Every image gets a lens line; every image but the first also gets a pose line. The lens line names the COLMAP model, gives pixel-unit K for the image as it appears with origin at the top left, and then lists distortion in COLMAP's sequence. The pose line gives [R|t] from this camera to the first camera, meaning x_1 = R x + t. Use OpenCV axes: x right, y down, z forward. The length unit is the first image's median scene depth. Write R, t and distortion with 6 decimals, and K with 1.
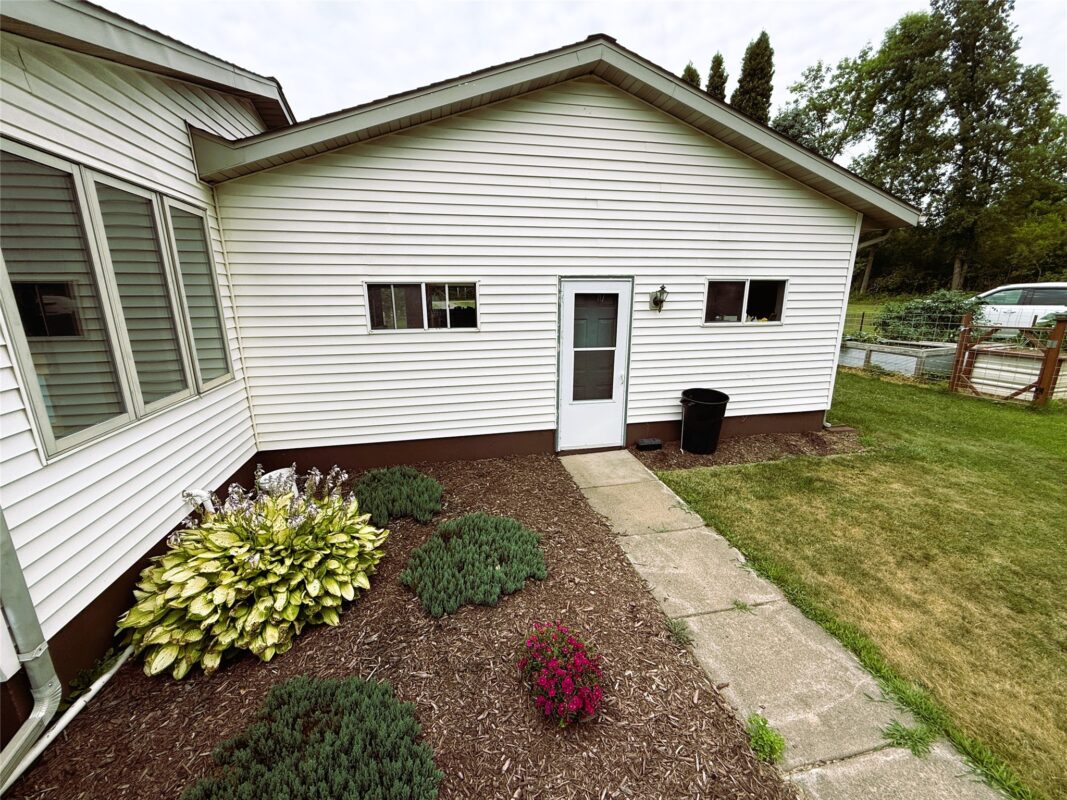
lens RADIAL K [[432.0, 0, 528.8], [0, 432.0, 400.6], [0, 0, 1]] dist [-0.002214, 0.000169]
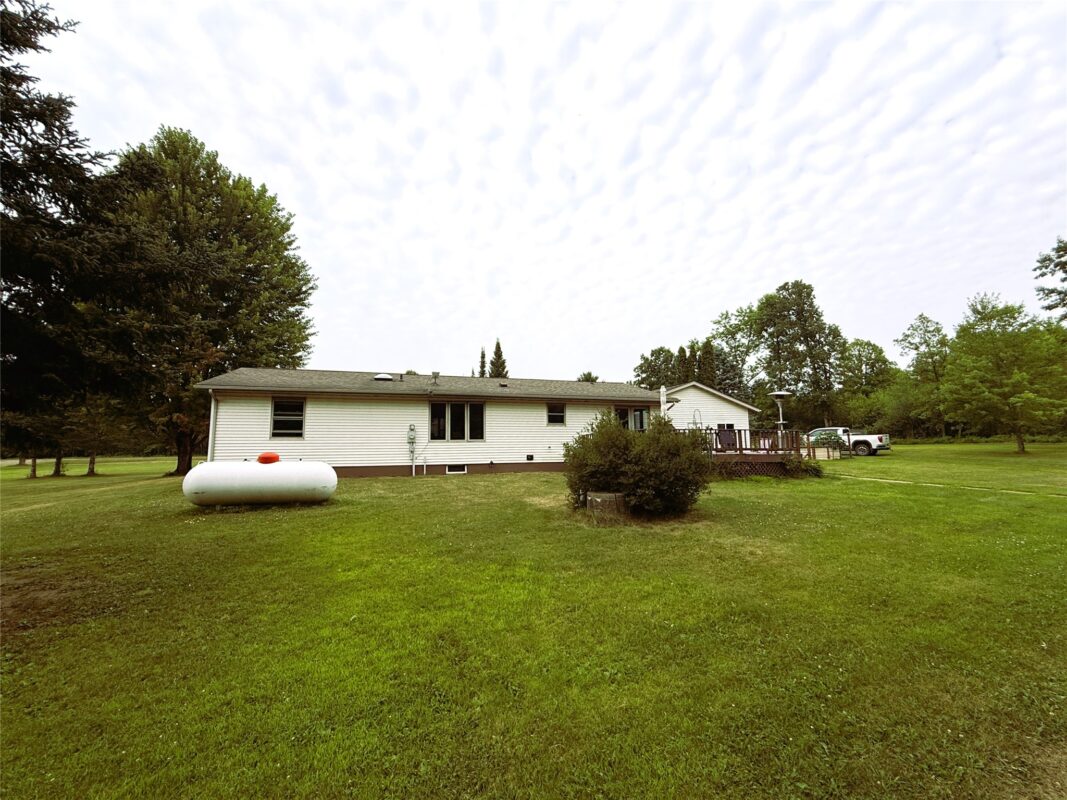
lens RADIAL K [[432.0, 0, 534.9], [0, 432.0, 396.8], [0, 0, 1]] dist [-0.002214, 0.000169]
pose [[0.995155, 0.006698, 0.098094, -0.279800], [0.028433, 0.935445, -0.352327, 0.142868], [-0.094121, 0.353409, 0.930722, -0.450325]]
